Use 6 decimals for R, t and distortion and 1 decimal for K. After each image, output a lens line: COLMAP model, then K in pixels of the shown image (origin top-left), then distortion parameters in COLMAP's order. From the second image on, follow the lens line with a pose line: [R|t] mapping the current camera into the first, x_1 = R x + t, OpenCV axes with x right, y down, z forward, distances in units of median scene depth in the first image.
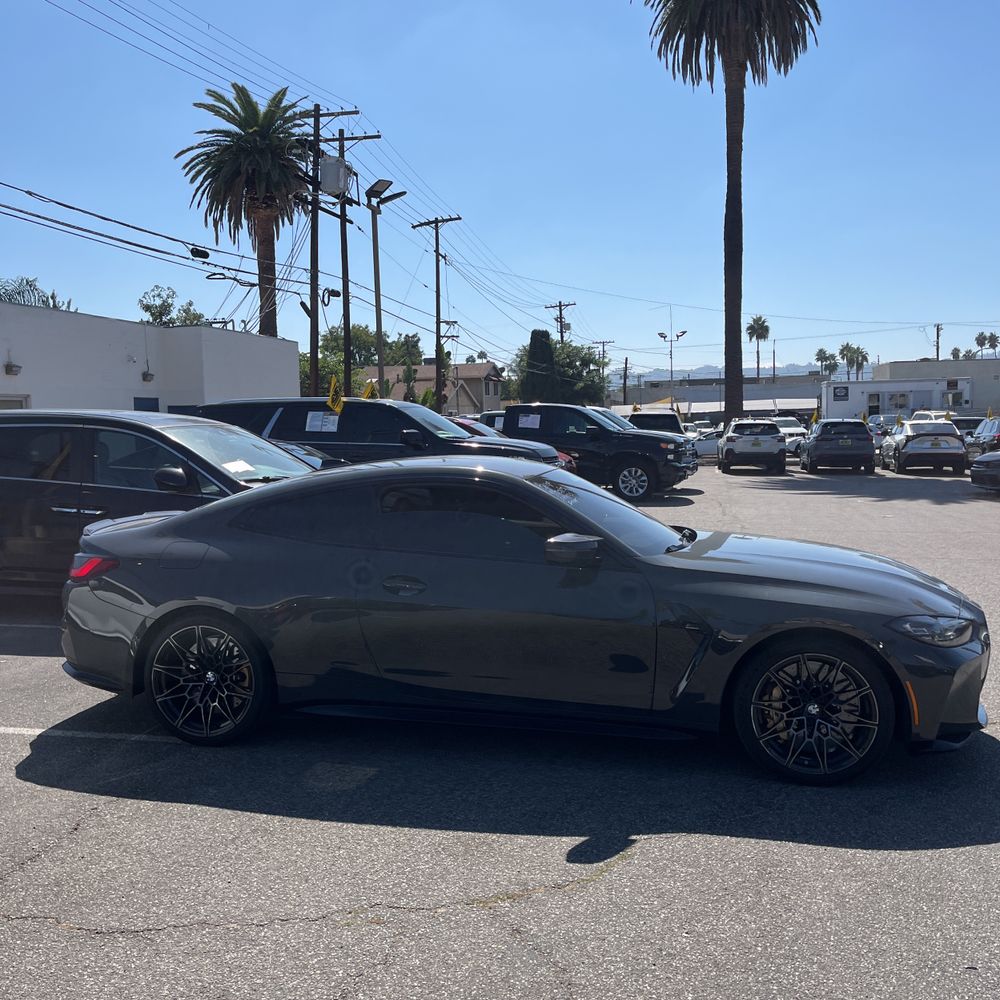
lens RADIAL K [[1025.3, 0, 497.8], [0, 1025.3, 489.7], [0, 0, 1]] dist [0.045904, -0.050136]
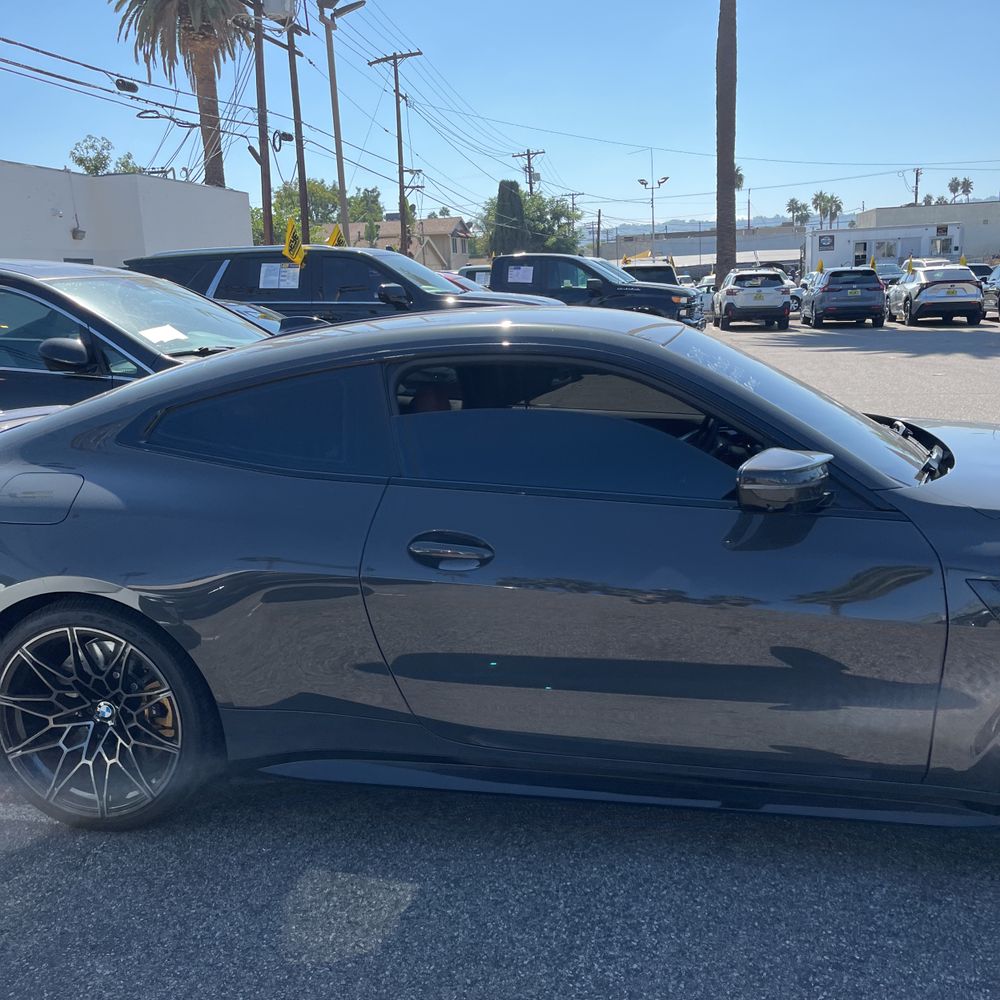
lens RADIAL K [[1025.2, 0, 504.3], [0, 1025.2, 496.7], [0, 0, 1]] dist [0.014633, 0.027736]
pose [[0.998920, -0.029281, 0.036073, -0.011128], [0.023977, 0.989919, 0.139589, -0.001155], [-0.039797, -0.138573, 0.989552, 0.065264]]
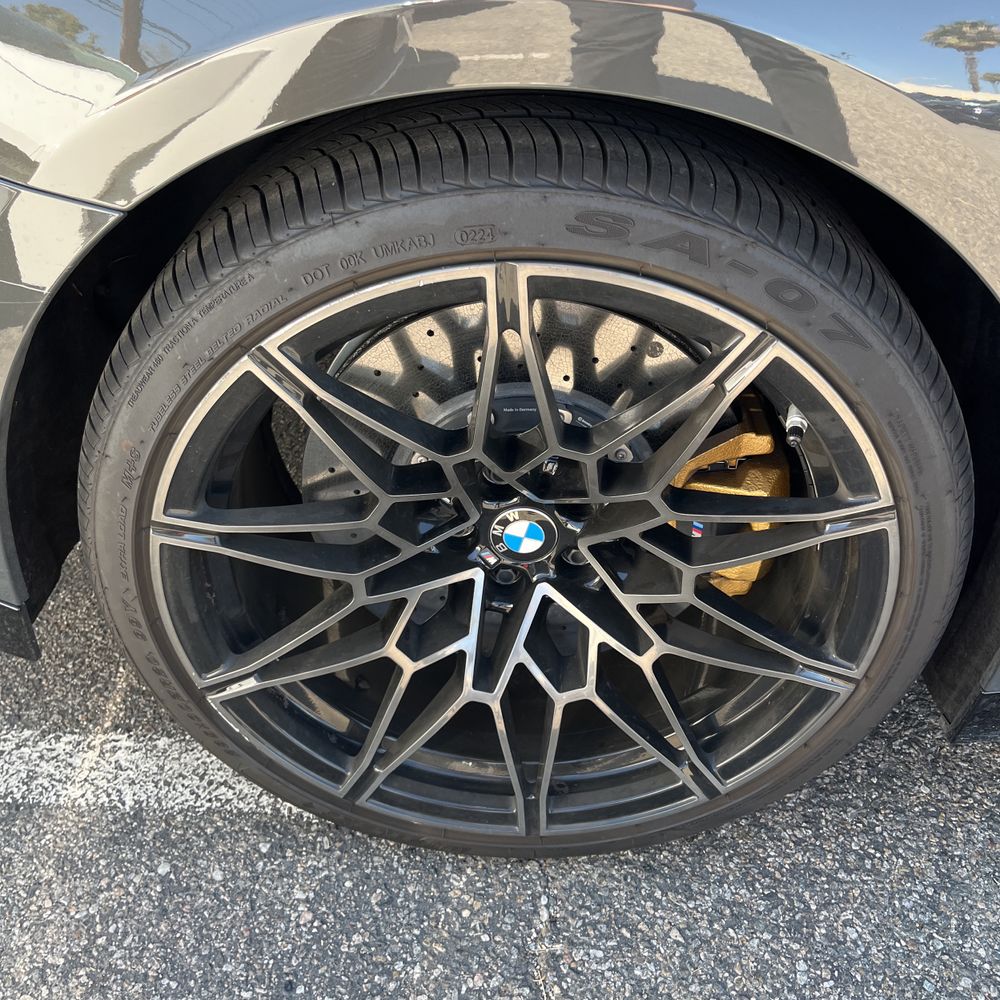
lens RADIAL K [[1016.7, 0, 512.0], [0, 1016.7, 486.4], [0, 0, 1]] dist [0.041853, -0.052446]
pose [[0.980287, -0.079504, 0.180880, -0.044876], [-0.033204, 0.836163, 0.547475, 0.012562], [-0.194771, -0.542688, 0.817039, 0.126675]]
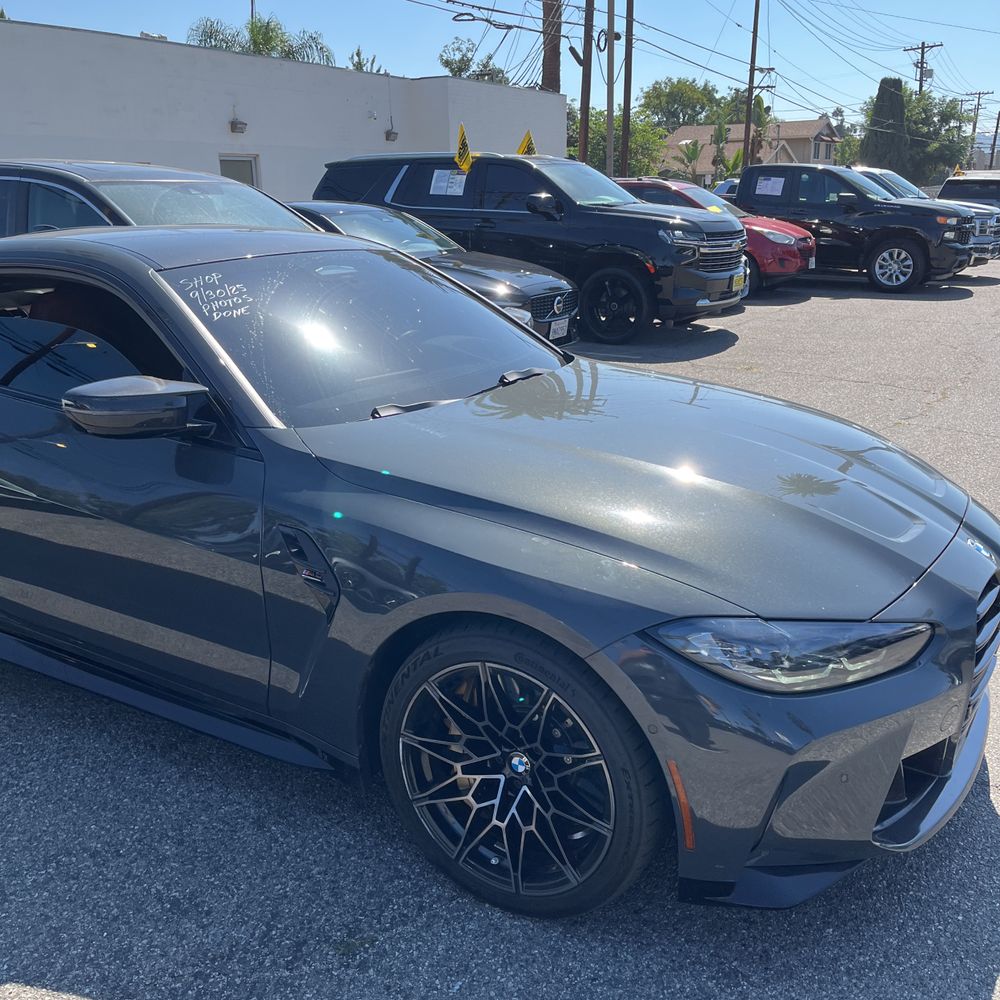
lens RADIAL K [[1025.3, 0, 497.8], [0, 1025.3, 489.7], [0, 0, 1]] dist [0.045904, -0.050136]
pose [[0.948141, 0.098204, -0.302300, 0.055518], [-0.030902, 0.975049, 0.219829, -0.003134], [0.316345, -0.199087, 0.927518, 0.072368]]
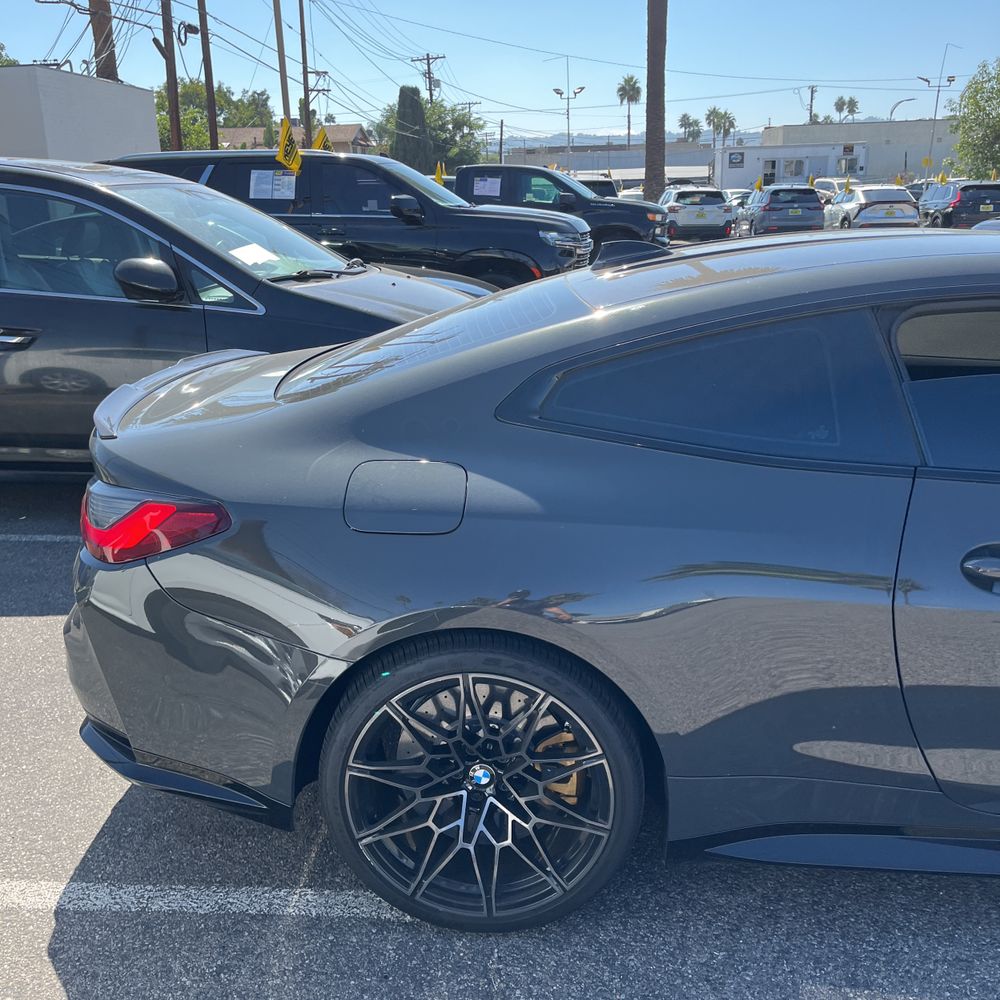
lens RADIAL K [[1025.3, 0, 497.8], [0, 1025.3, 489.7], [0, 0, 1]] dist [0.045904, -0.050136]
pose [[0.989673, -0.043975, 0.136429, -0.047127], [0.014090, 0.977015, 0.212705, -0.003362], [-0.142647, -0.208586, 0.967545, 0.089233]]
